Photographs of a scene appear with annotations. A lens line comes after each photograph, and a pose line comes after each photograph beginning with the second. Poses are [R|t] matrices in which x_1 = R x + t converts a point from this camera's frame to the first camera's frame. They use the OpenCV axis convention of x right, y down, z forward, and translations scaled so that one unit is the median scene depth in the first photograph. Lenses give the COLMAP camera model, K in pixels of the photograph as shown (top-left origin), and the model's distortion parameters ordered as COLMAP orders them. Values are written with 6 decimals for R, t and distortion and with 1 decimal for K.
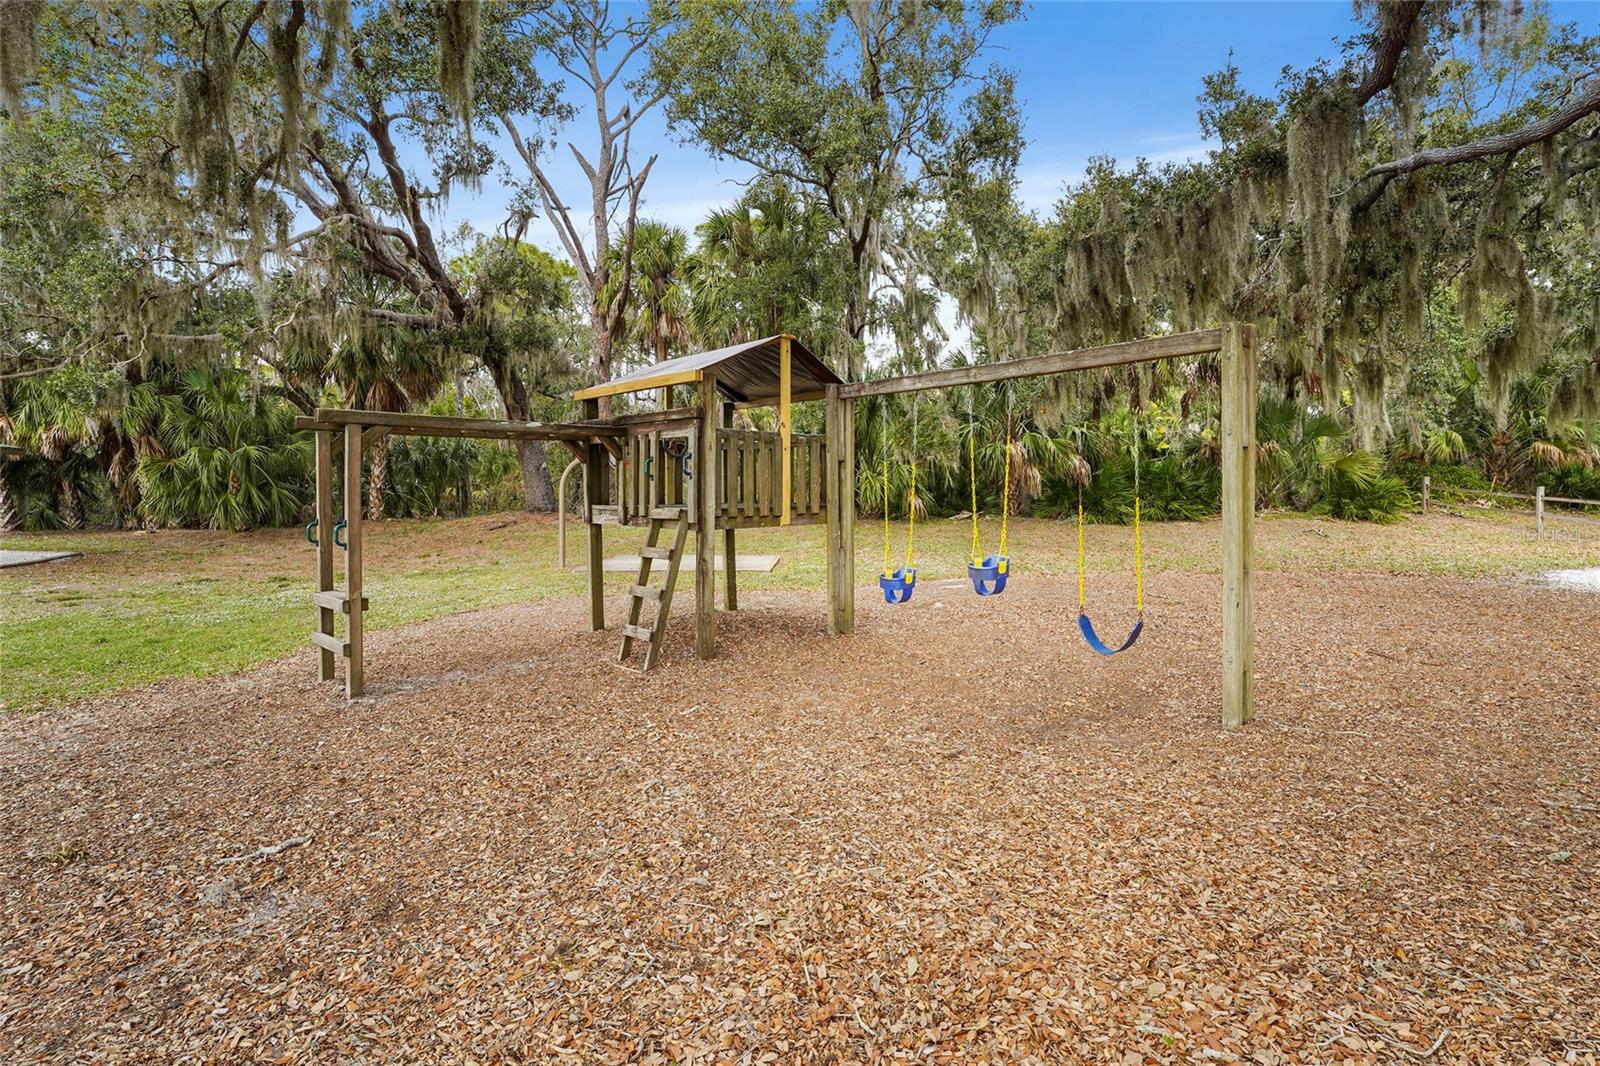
lens RADIAL K [[751.8, 0, 800.0], [0, 751.8, 533.0], [0, 0, 1]] dist [-0.000472, -0.000023]
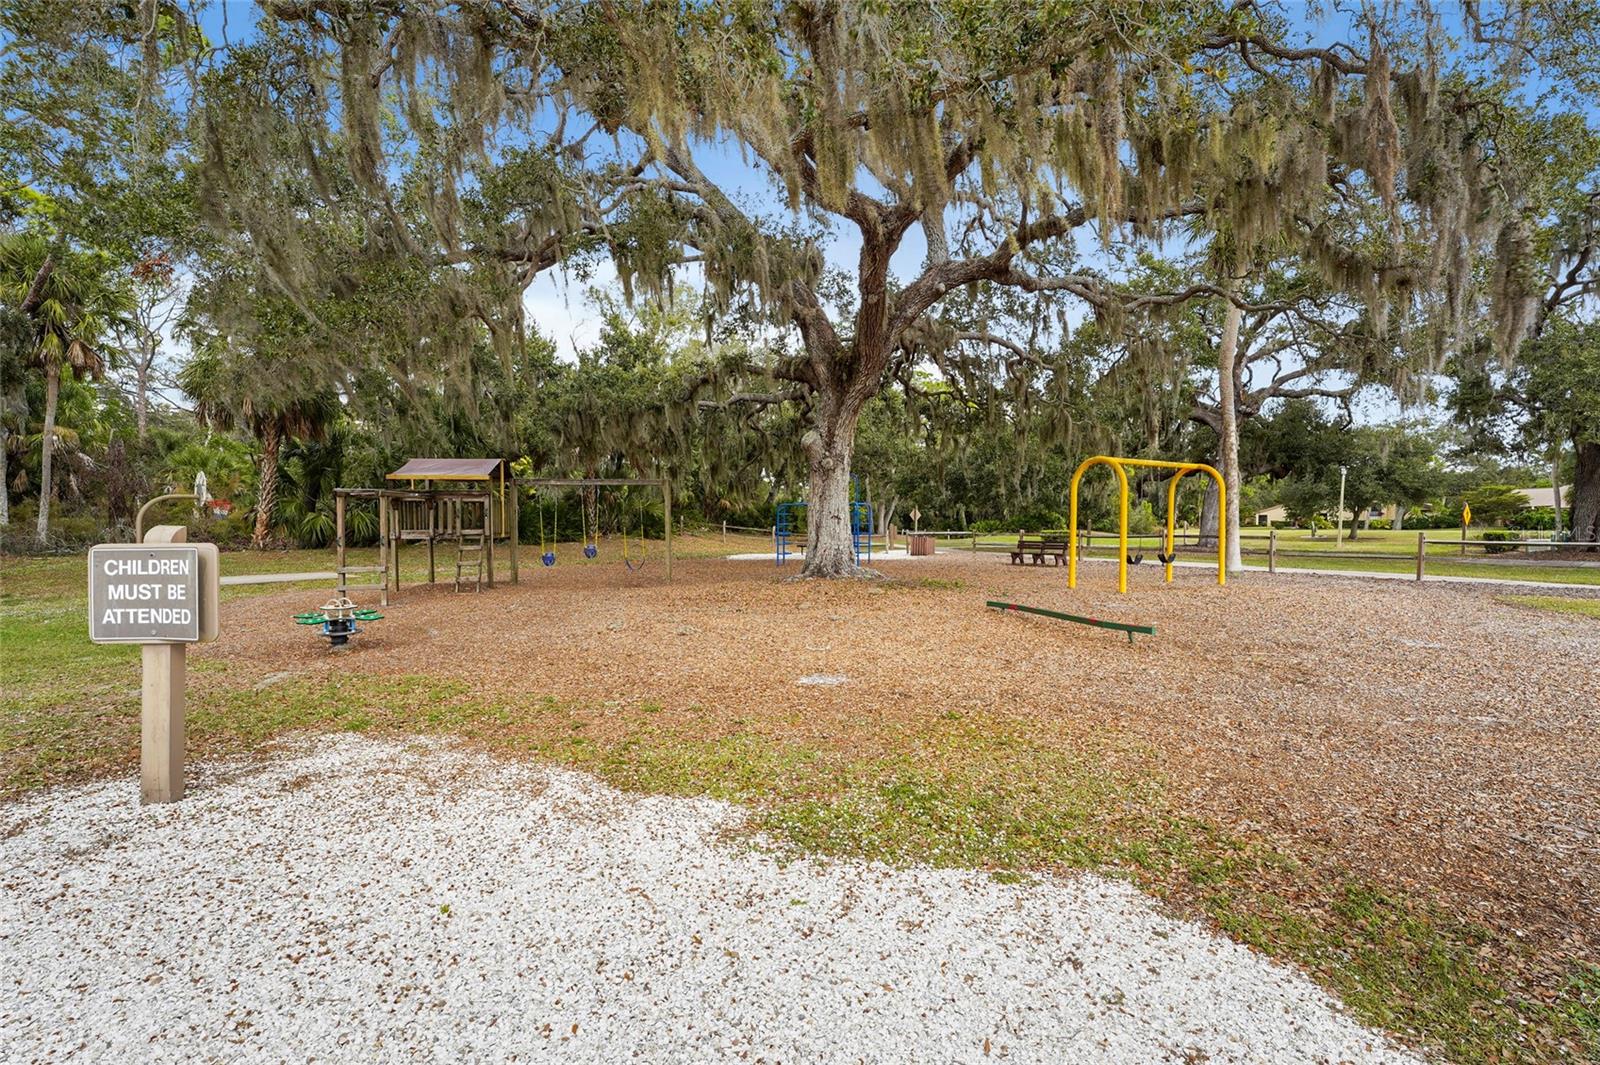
lens RADIAL K [[751.8, 0, 800.0], [0, 751.8, 532.5], [0, 0, 1]] dist [-0.000472, -0.000023]
pose [[0.638707, 0.001181, 0.769449, -1.321588], [0.026166, 0.999387, -0.023254, 0.054956], [-0.769005, 0.034986, 0.638284, -1.321052]]
